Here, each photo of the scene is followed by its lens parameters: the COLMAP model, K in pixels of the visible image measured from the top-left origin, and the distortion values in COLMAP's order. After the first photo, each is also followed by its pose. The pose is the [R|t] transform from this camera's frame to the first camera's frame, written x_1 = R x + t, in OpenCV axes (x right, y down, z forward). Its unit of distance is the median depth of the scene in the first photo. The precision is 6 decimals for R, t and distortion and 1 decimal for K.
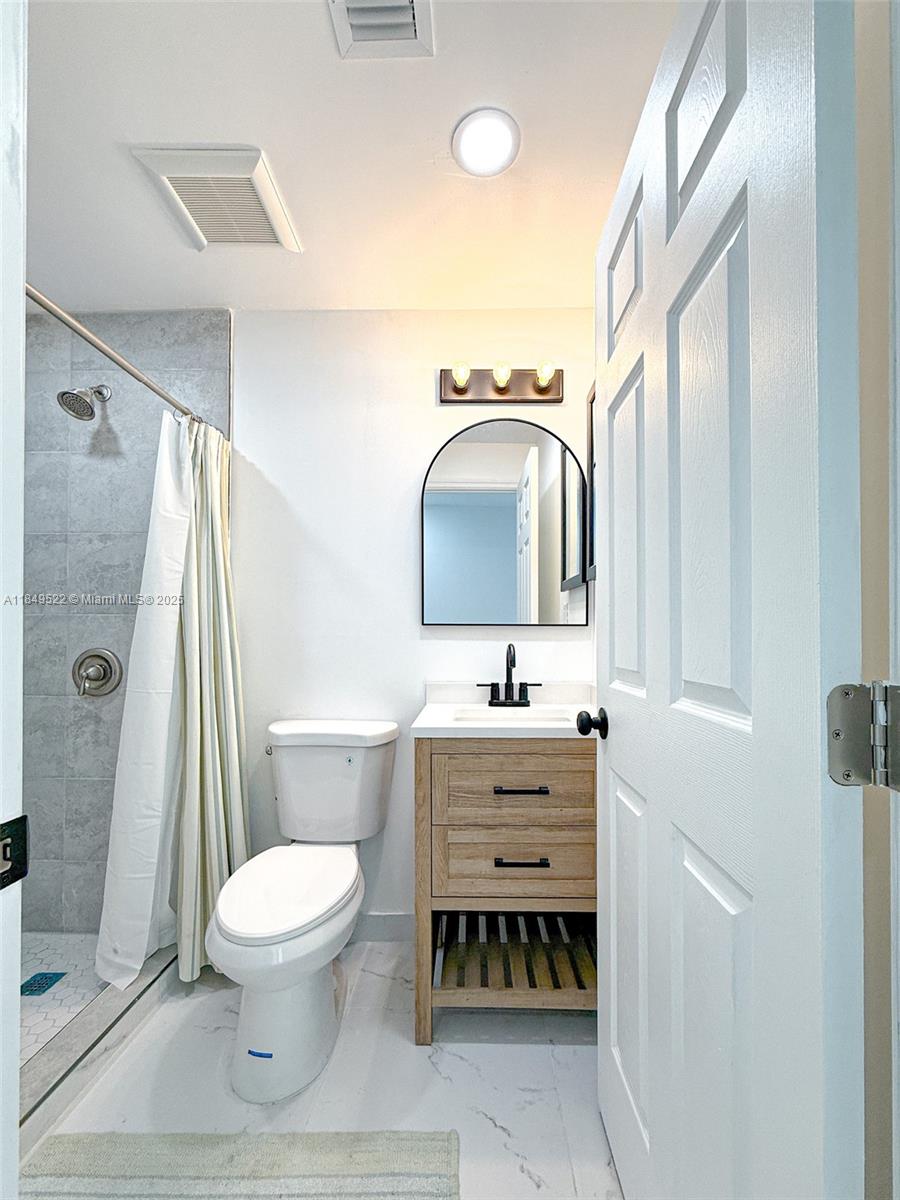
lens RADIAL K [[491.7, 0, 451.7], [0, 491.7, 631.6], [0, 0, 1]] dist [-0.000970, -0.000213]
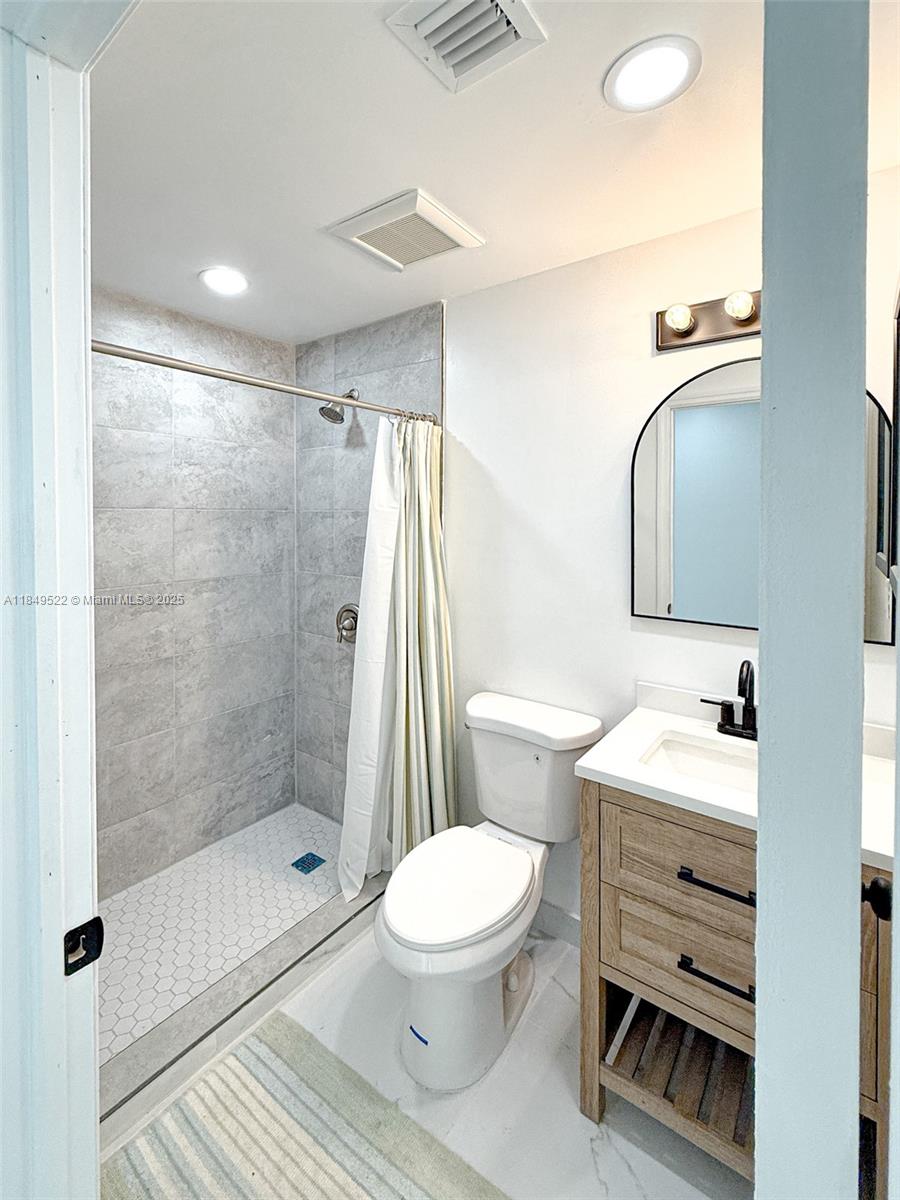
lens RADIAL K [[515.3, 0, 445.3], [0, 515.3, 519.2], [0, 0, 1]] dist [-0.001082, -0.000290]
pose [[0.815070, 0.026144, -0.578773, 0.226425], [-0.014128, 0.999581, 0.025257, -0.238361], [0.579191, -0.012410, 0.815098, 0.110036]]
